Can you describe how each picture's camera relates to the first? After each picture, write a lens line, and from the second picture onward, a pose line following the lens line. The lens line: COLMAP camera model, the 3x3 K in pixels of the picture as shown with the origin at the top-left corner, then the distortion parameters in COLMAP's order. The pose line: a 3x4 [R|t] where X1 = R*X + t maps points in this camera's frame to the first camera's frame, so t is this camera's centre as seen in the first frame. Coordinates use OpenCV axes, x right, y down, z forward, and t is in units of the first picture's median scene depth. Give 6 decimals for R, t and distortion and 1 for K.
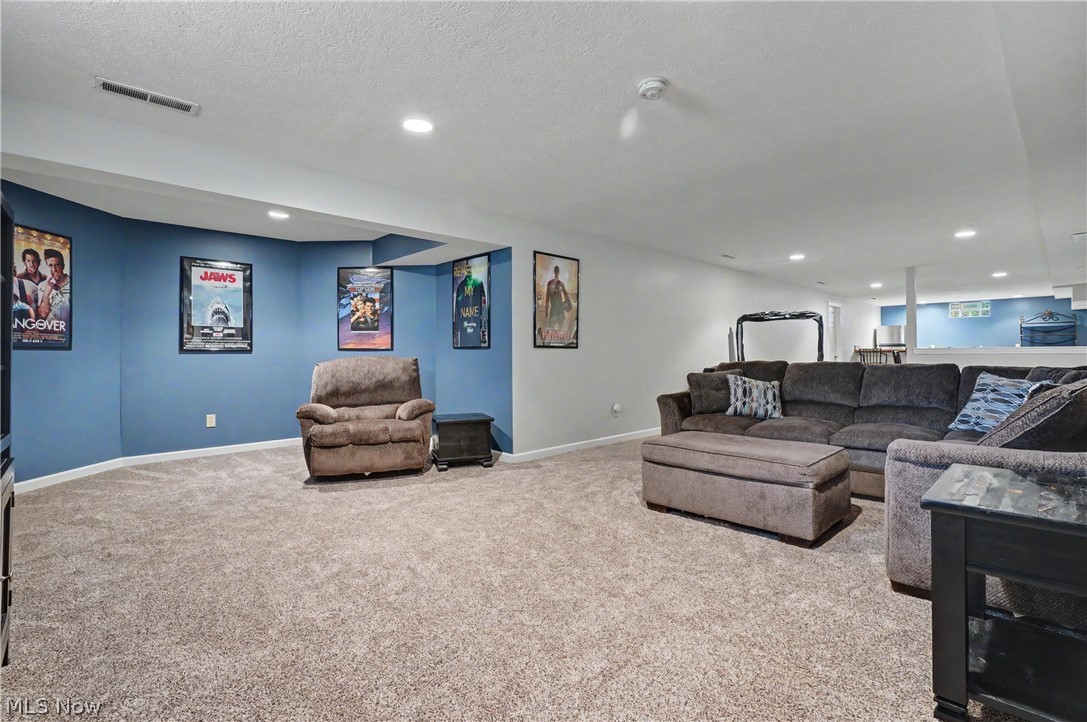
lens RADIAL K [[500.3, 0, 543.5], [0, 500.3, 361.0], [0, 0, 1]] dist [0.000216, 0.000341]
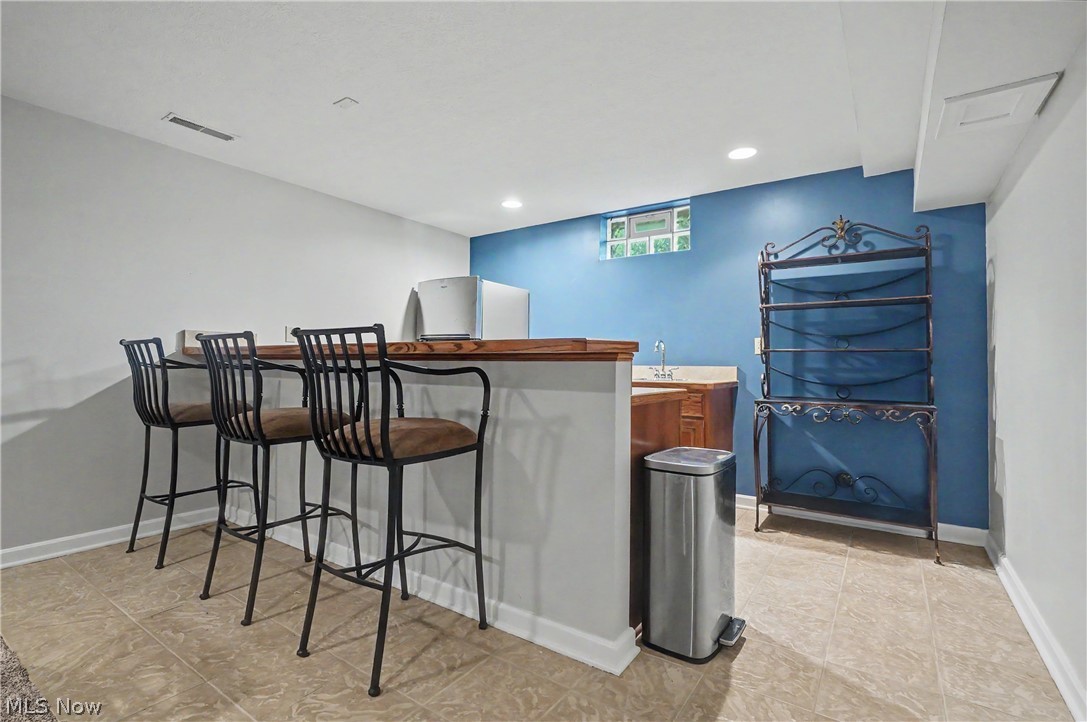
lens RADIAL K [[500.3, 0, 543.5], [0, 500.3, 361.0], [0, 0, 1]] dist [0.000216, 0.000341]
pose [[0.978302, 0.013313, 0.206757, 0.720159], [-0.011926, 0.999897, -0.007951, -0.014879], [-0.206841, 0.005313, 0.978360, 0.696256]]
